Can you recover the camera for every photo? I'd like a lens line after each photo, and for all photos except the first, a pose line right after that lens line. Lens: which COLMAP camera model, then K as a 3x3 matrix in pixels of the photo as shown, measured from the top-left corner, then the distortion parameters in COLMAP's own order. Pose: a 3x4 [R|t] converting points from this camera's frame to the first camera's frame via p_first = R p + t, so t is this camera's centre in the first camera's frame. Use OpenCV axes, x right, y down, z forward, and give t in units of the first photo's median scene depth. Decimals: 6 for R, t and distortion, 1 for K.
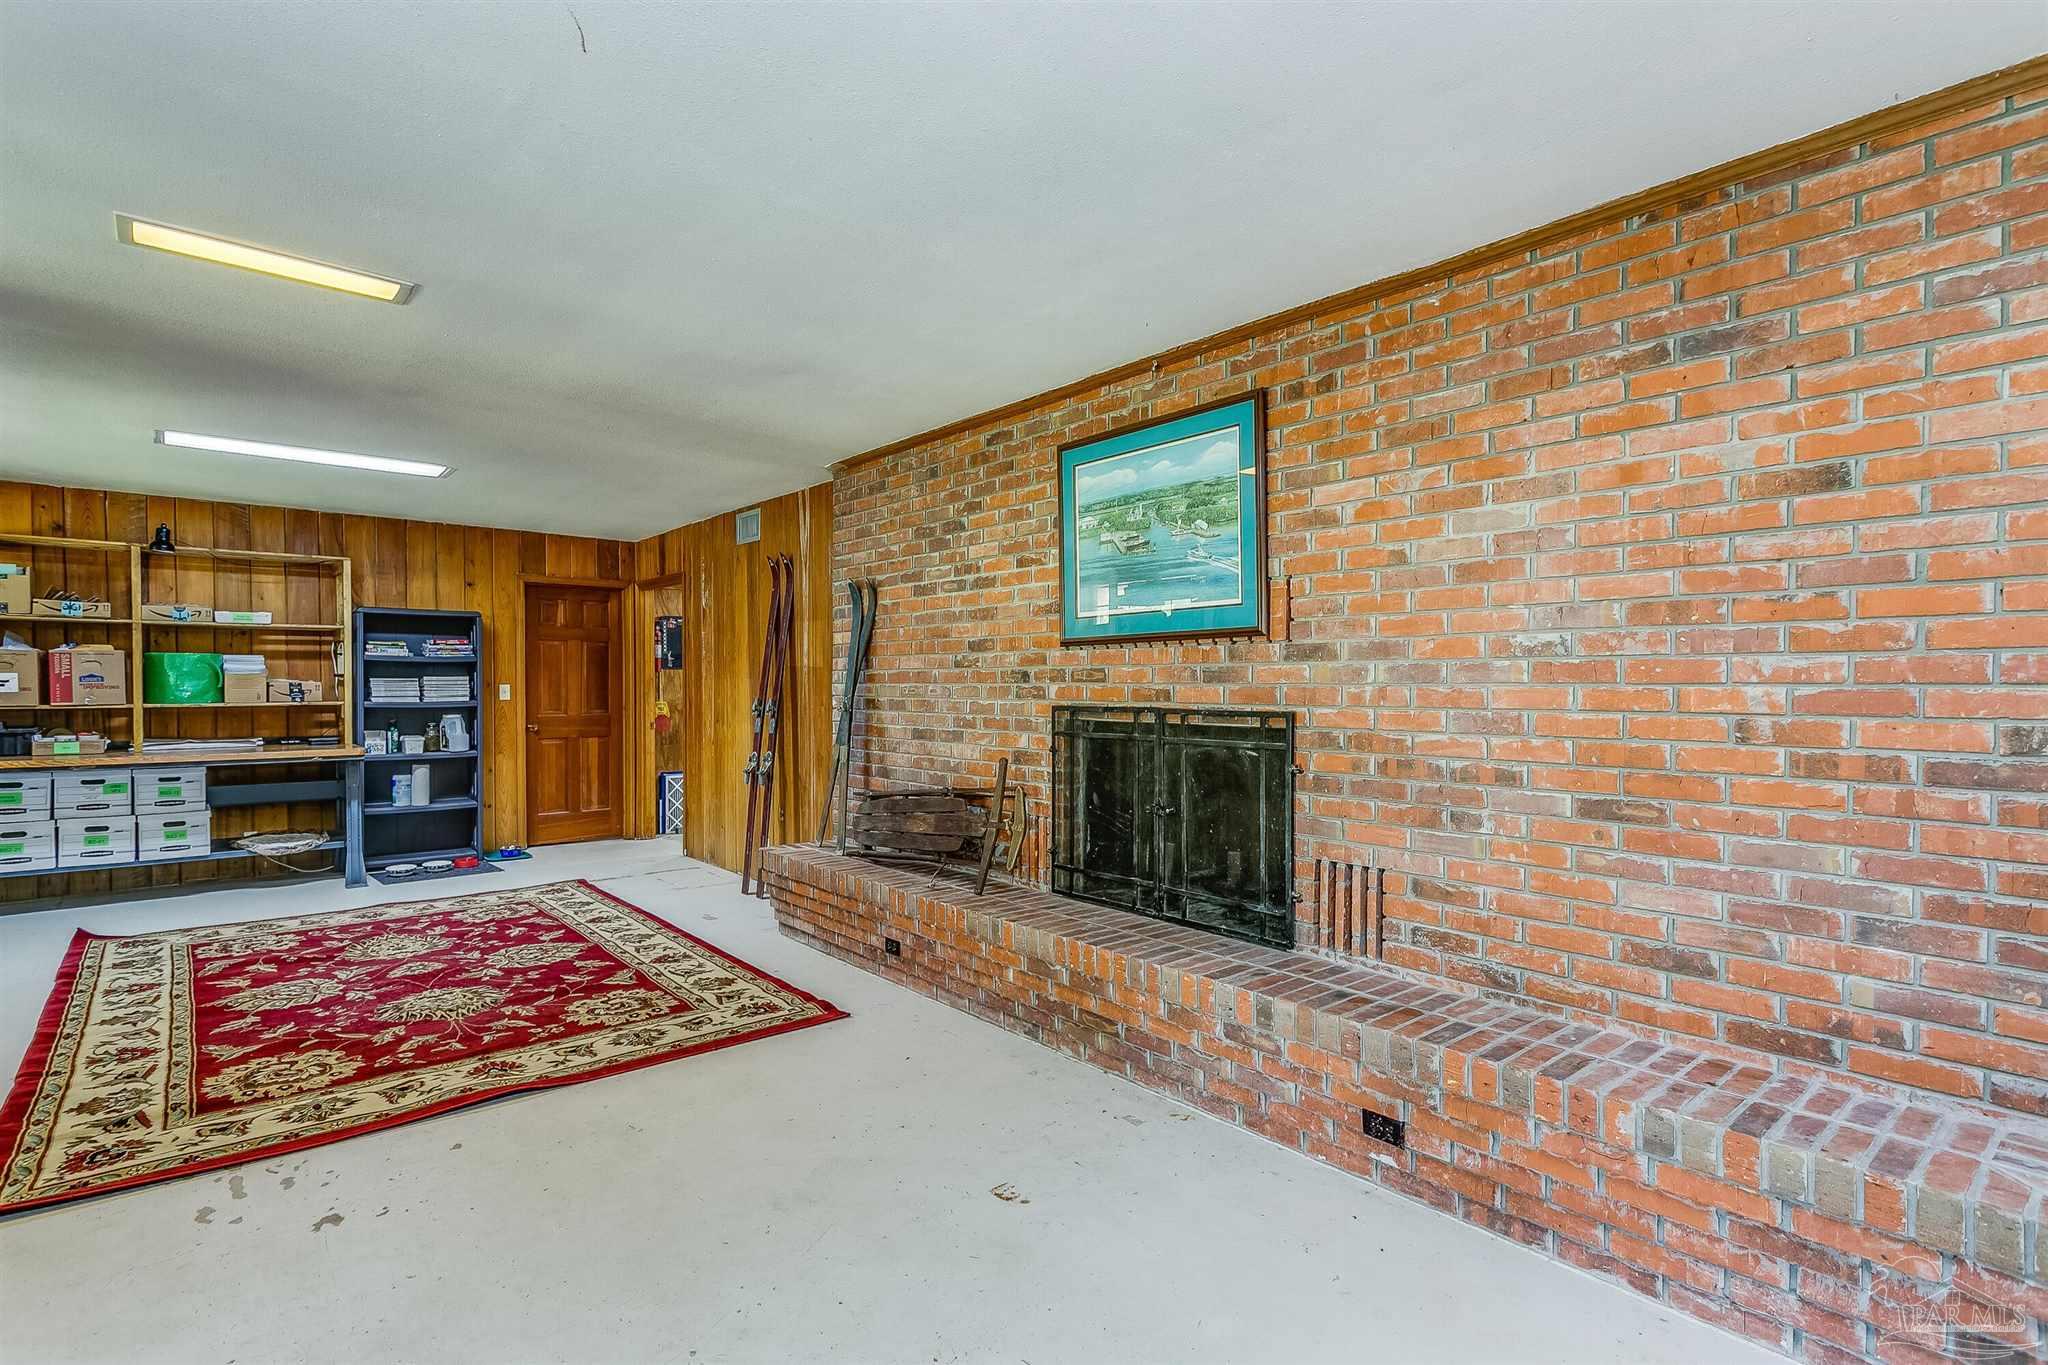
lens RADIAL K [[993.9, 0, 1021.9], [0, 993.9, 699.7], [0, 0, 1]] dist [-0.000441, 0.000051]
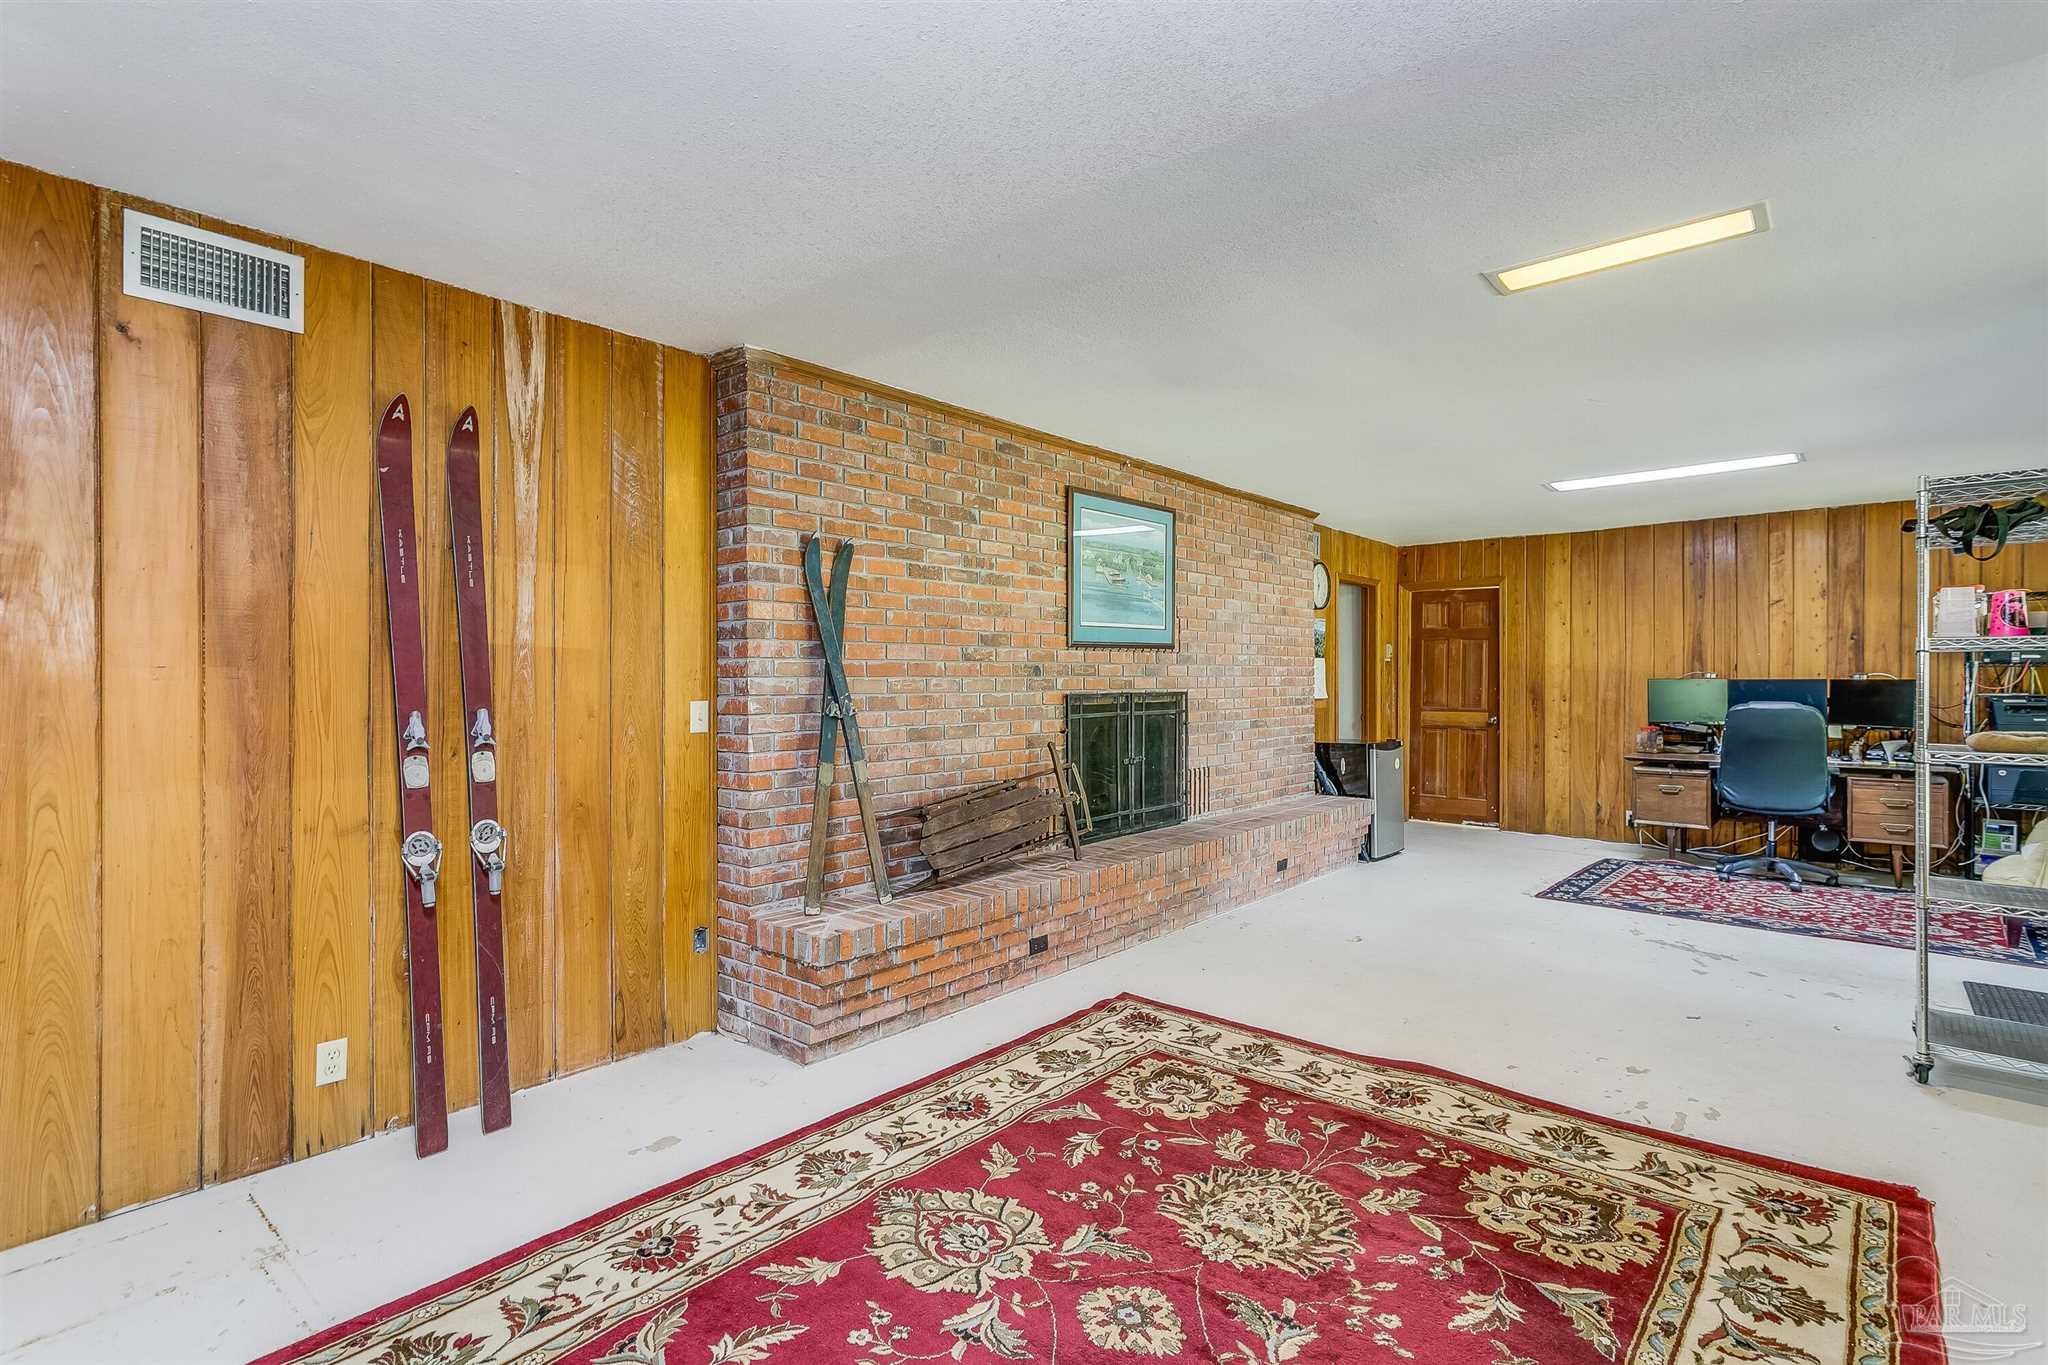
lens RADIAL K [[975.9, 0, 1024.0], [0, 975.9, 682.5], [0, 0, 1]] dist [0.000869, 0.000661]
pose [[-0.154847, -0.007250, 0.987912, -1.142470], [0.017300, 0.999800, 0.010049, -0.022024], [-0.987787, 0.018647, -0.154691, 1.227052]]
